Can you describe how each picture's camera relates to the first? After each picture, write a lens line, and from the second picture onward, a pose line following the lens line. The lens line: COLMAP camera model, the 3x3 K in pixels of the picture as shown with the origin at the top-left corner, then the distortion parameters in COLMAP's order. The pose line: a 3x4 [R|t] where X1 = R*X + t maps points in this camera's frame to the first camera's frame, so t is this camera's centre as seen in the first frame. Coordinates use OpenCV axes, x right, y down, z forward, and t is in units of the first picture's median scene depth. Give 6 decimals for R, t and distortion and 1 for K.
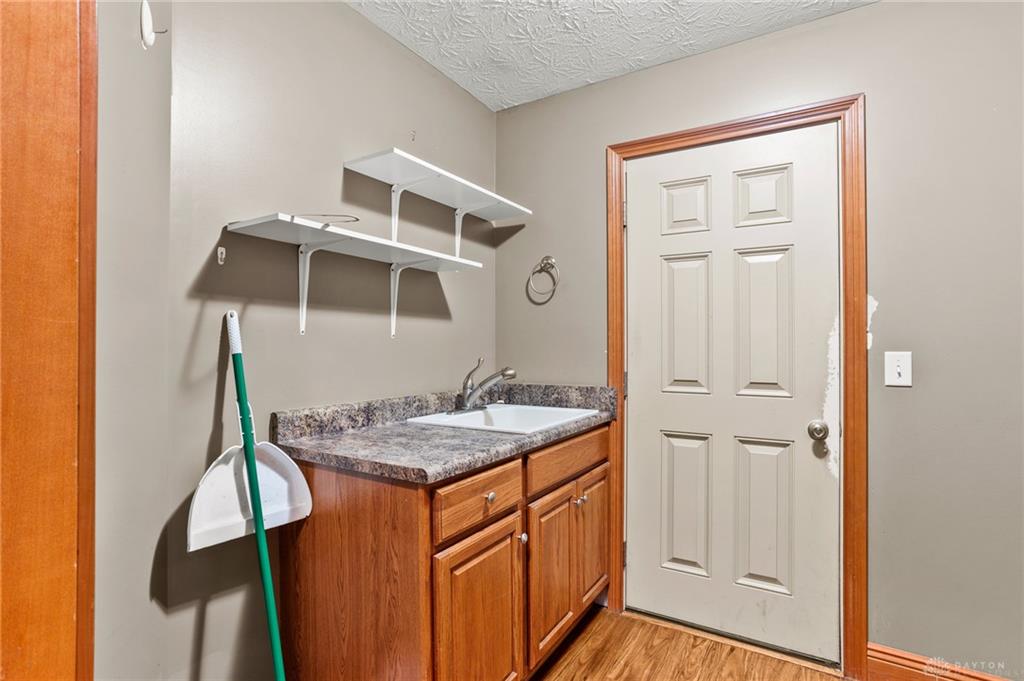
lens RADIAL K [[506.6, 0, 502.8], [0, 506.6, 338.3], [0, 0, 1]] dist [-0.024613, 0.018187]
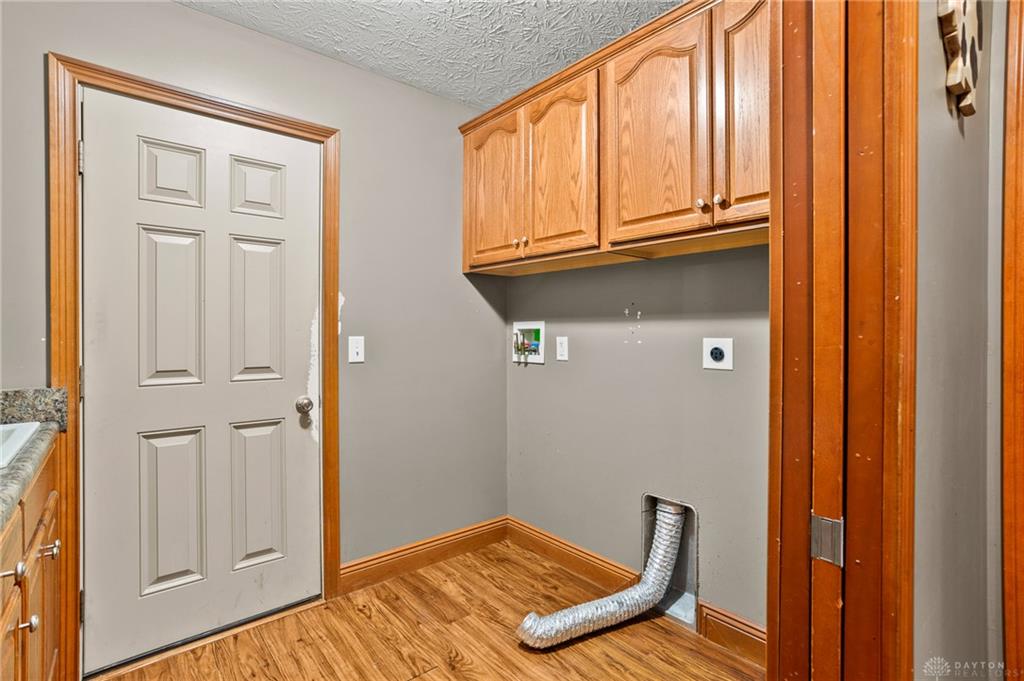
lens RADIAL K [[506.6, 0, 505.7], [0, 506.6, 330.2], [0, 0, 1]] dist [-0.024613, 0.018187]
pose [[0.322096, 0.004323, 0.946697, -0.307771], [-0.016286, 0.999867, 0.000976, 0.002339], [-0.946567, -0.015732, 0.322123, 0.179906]]
